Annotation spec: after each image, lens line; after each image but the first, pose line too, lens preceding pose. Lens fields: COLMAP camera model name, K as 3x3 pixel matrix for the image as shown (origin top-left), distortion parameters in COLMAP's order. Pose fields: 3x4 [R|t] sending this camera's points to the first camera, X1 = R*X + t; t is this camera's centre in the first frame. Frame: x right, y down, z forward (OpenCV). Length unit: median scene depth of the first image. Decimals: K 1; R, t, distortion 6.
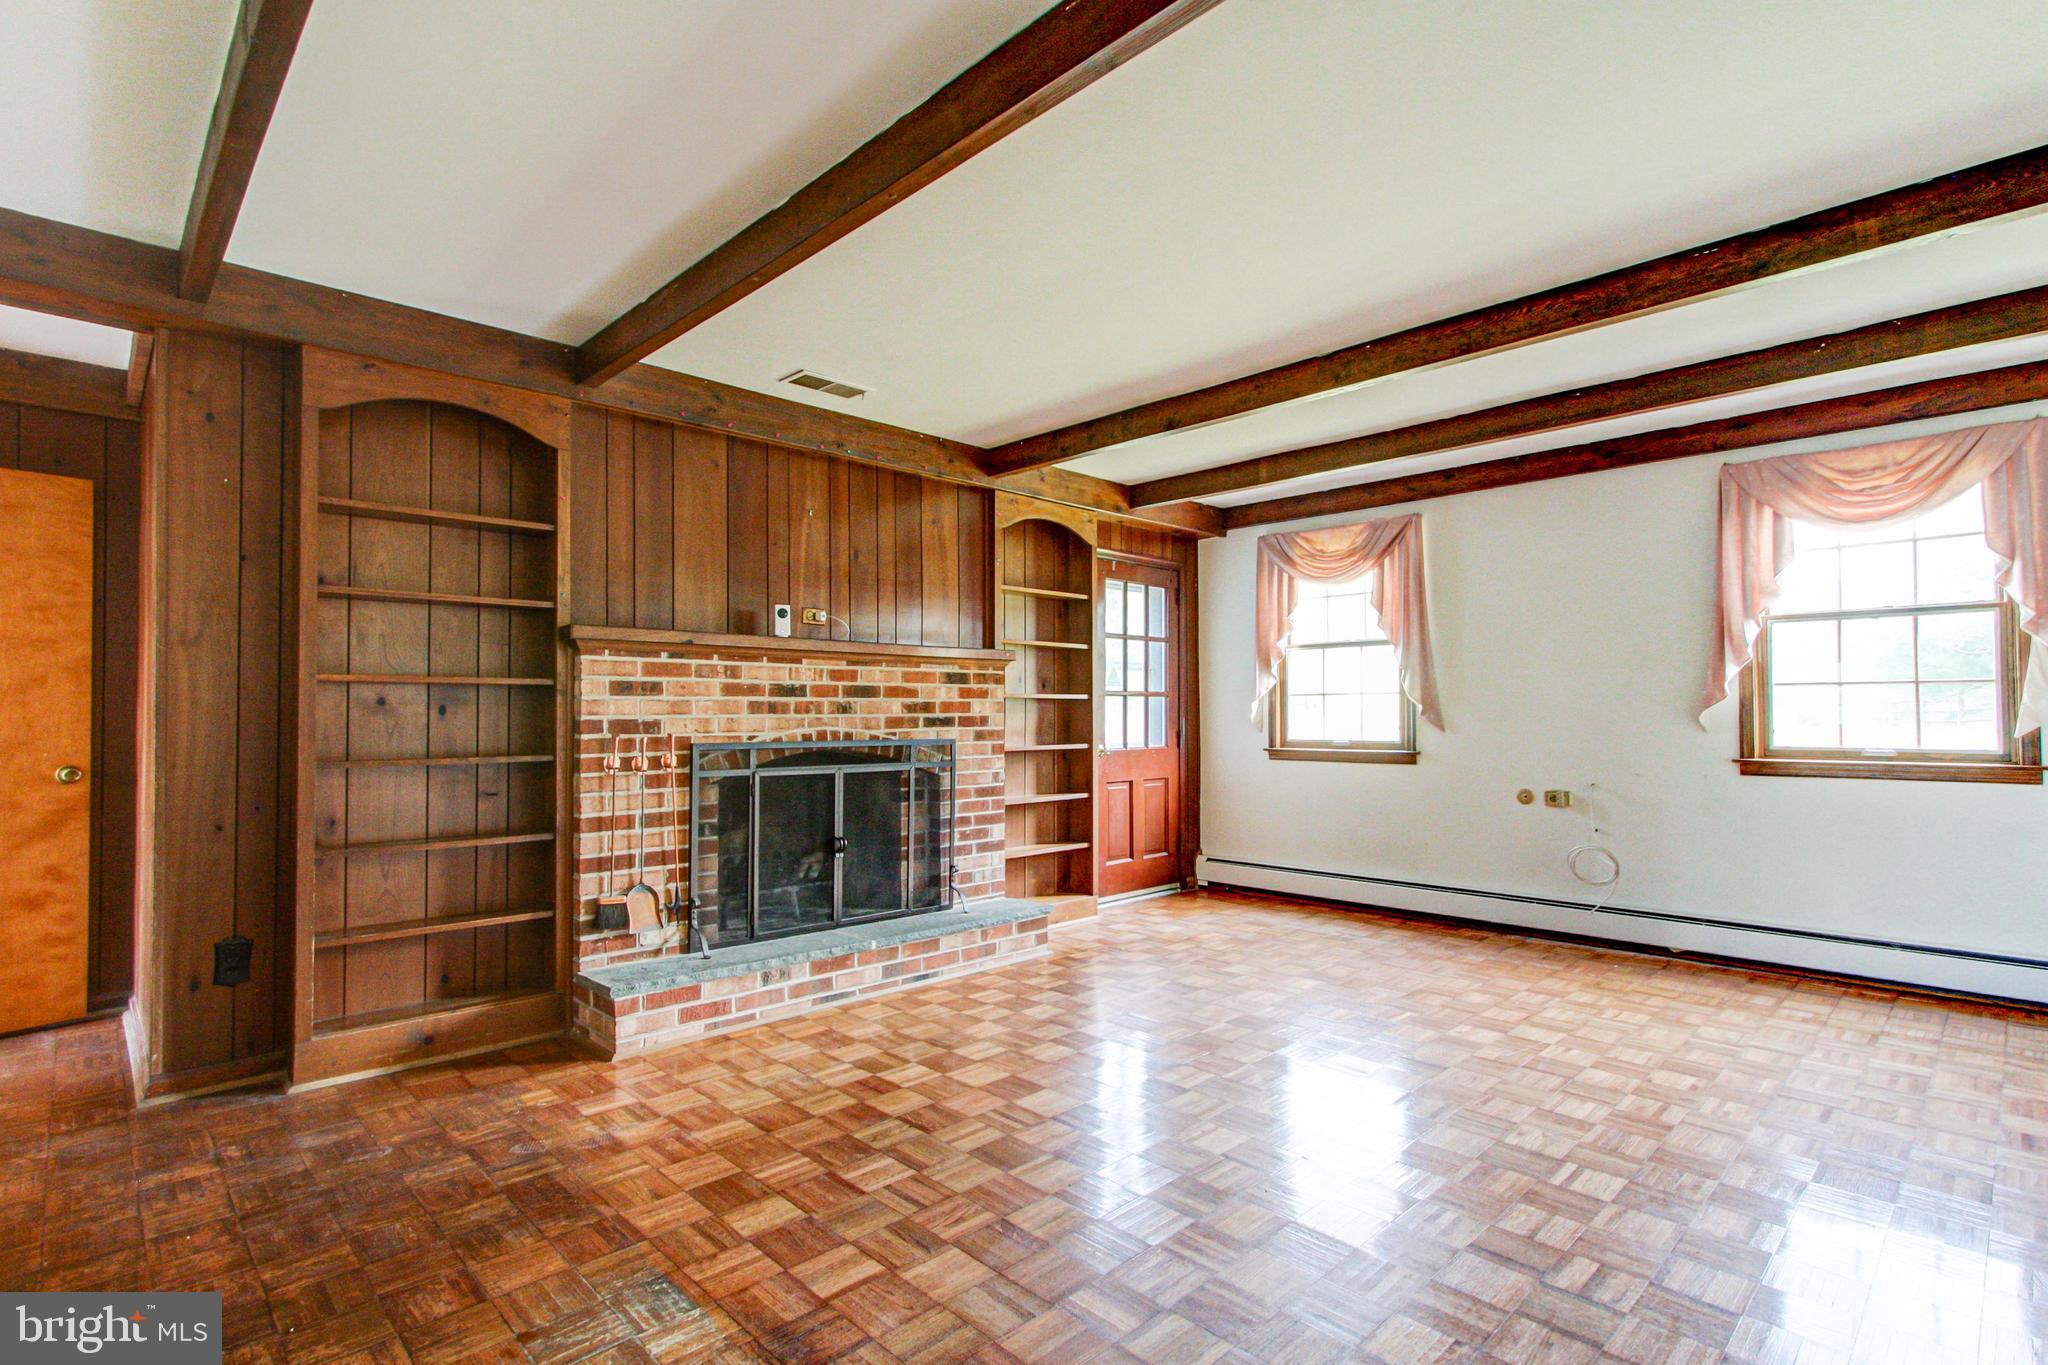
lens RADIAL K [[967.3, 0, 1016.5], [0, 967.3, 688.9], [0, 0, 1]] dist [-0.001278, 0.002732]
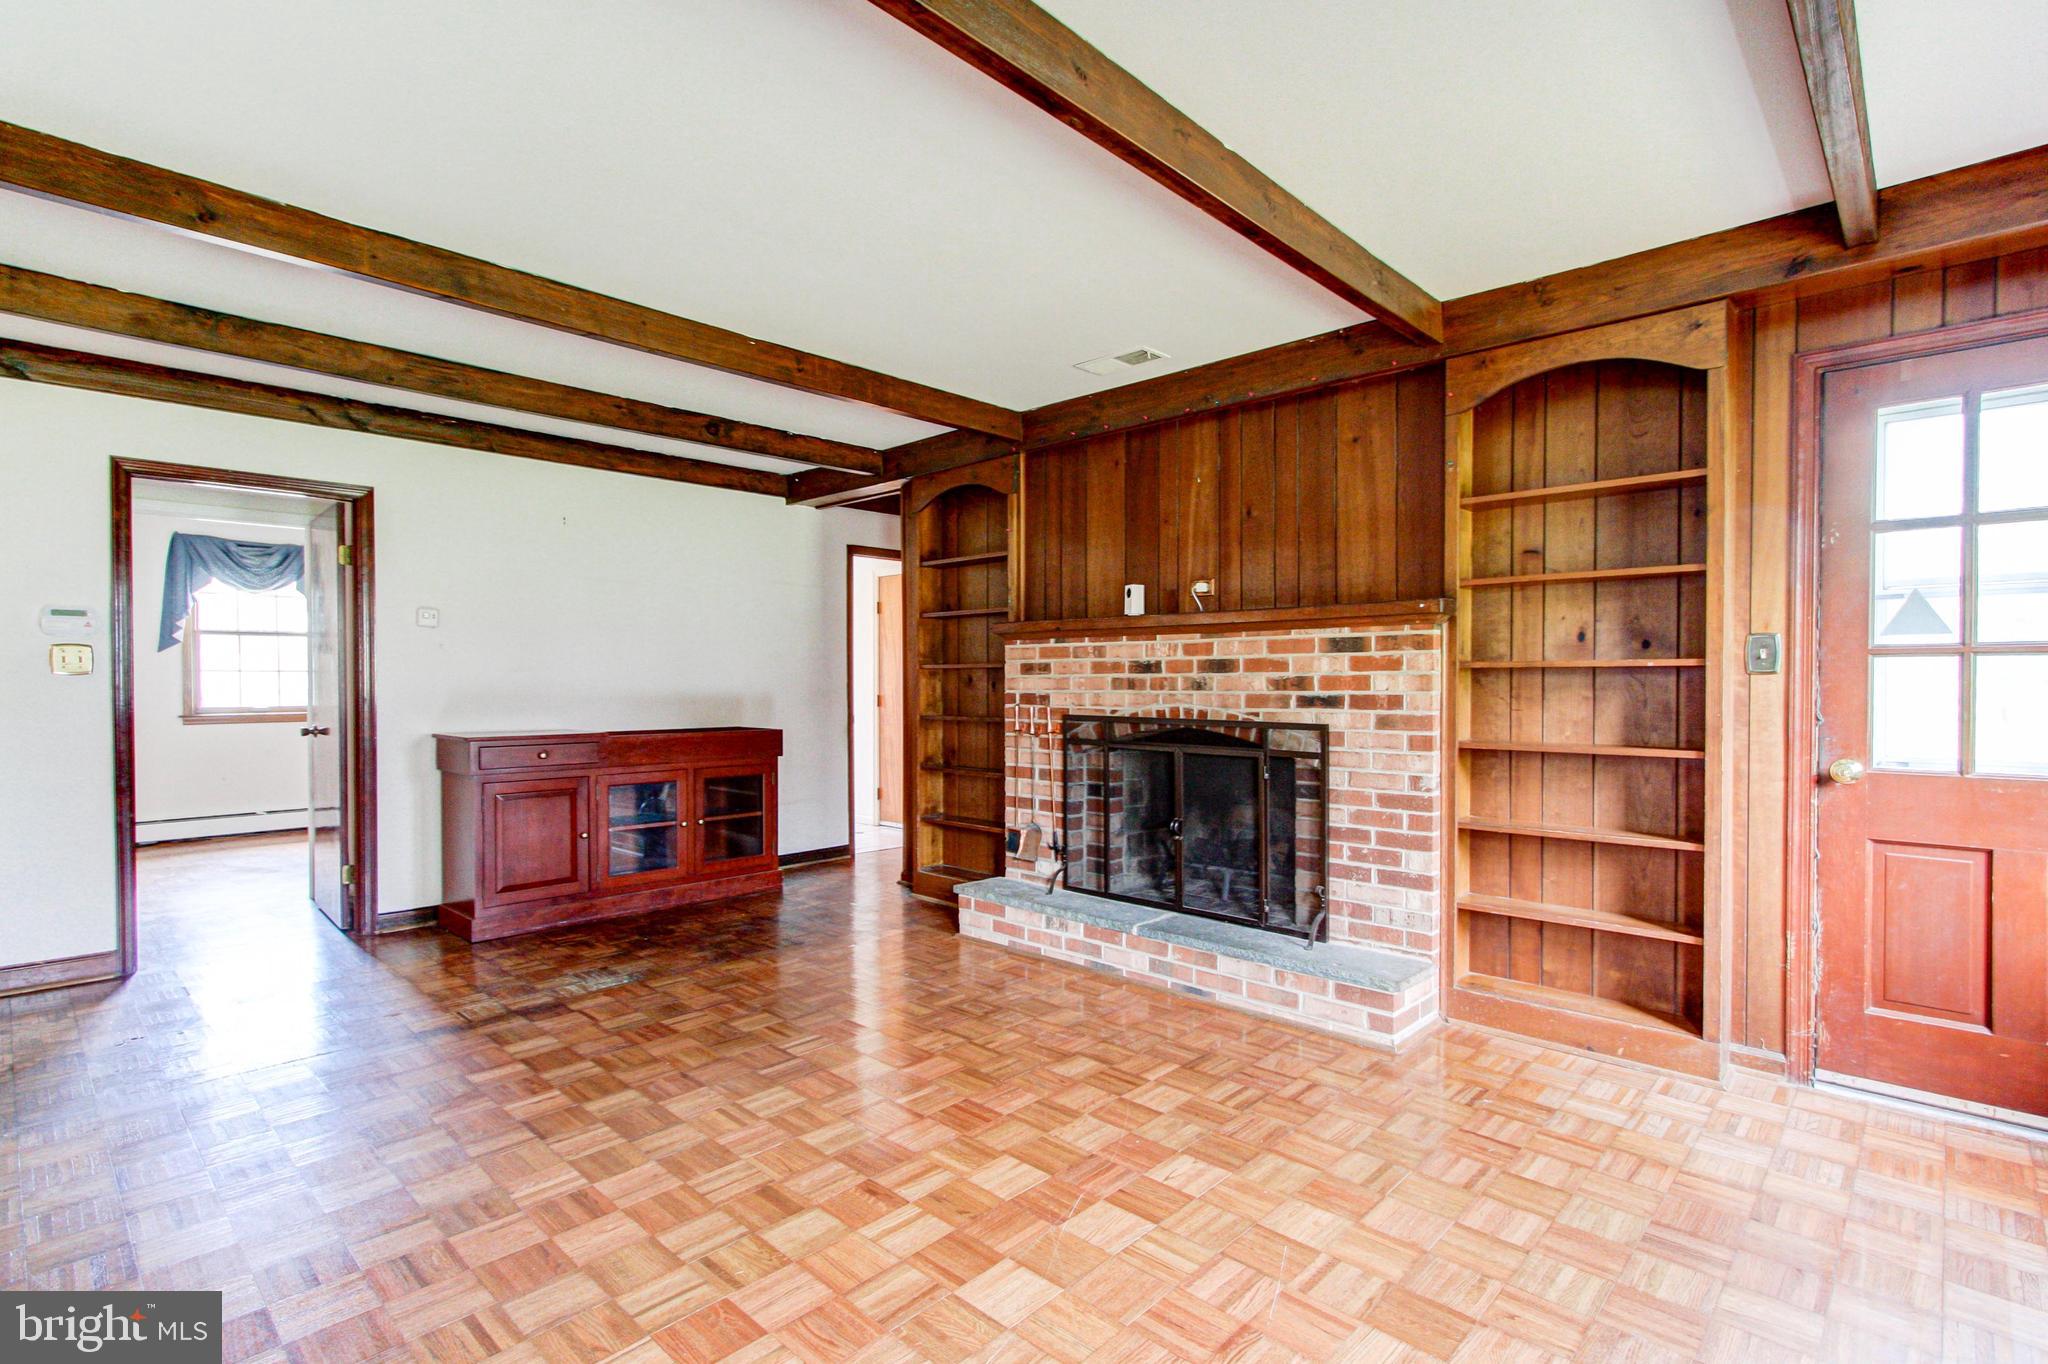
lens RADIAL K [[967.3, 0, 1017.8], [0, 967.3, 690.2], [0, 0, 1]] dist [-0.001278, 0.002732]
pose [[0.061161, 0.010721, -0.998070, 0.744962], [0.025626, 0.999596, 0.012308, 0.009692], [0.997799, -0.026329, 0.060862, 0.770186]]
